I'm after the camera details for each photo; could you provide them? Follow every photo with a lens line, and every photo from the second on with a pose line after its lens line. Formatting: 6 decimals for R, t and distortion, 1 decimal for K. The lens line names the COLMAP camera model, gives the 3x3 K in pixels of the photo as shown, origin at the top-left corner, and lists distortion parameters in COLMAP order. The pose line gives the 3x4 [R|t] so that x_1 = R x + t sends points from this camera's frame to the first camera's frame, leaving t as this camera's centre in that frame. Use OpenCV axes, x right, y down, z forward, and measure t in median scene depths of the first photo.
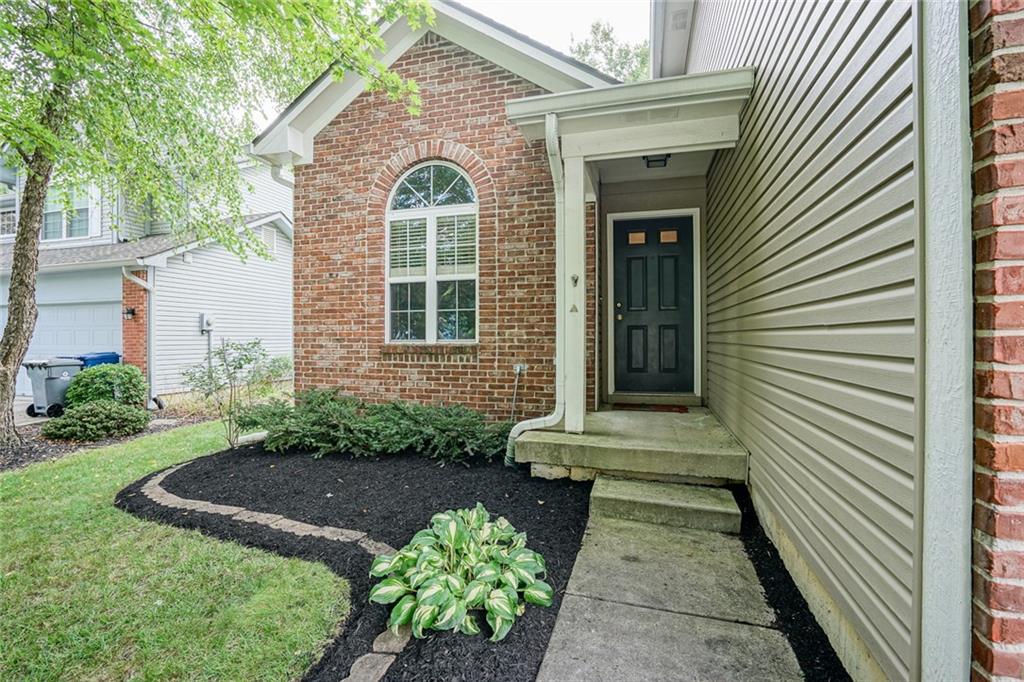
lens RADIAL K [[470.5, 0, 503.7], [0, 470.5, 340.4], [0, 0, 1]] dist [-0.059539, 0.022744]
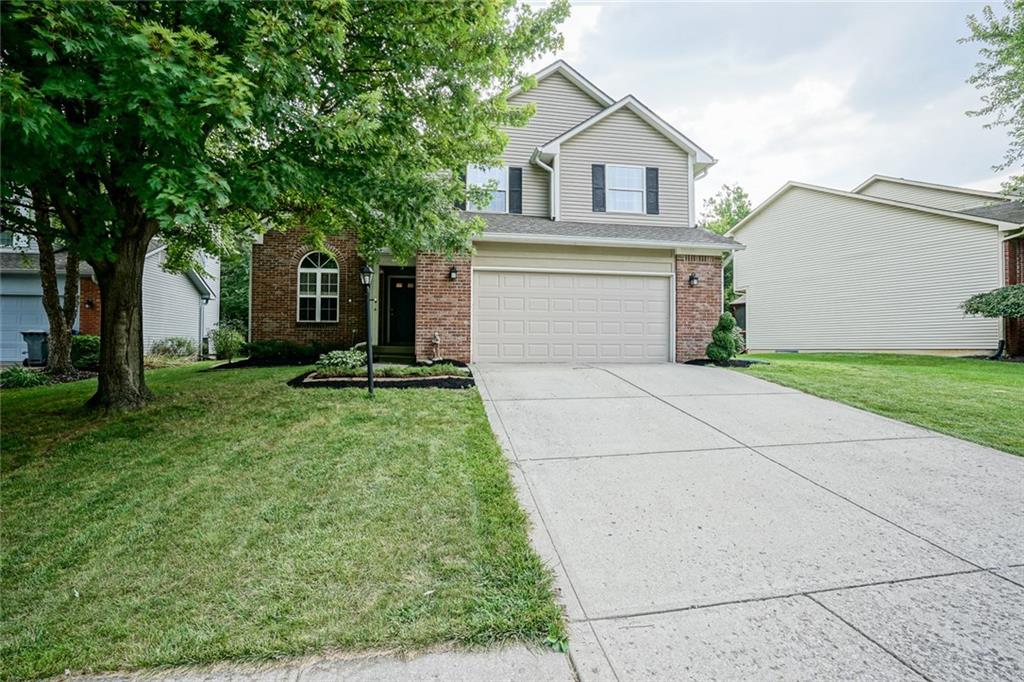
lens RADIAL K [[470.5, 0, 503.7], [0, 470.5, 340.4], [0, 0, 1]] dist [-0.059539, 0.022744]
pose [[0.912521, 0.016222, 0.408707, -0.265653], [-0.006251, 0.999650, -0.025721, 0.165244], [-0.408981, 0.020917, 0.912303, -1.715157]]
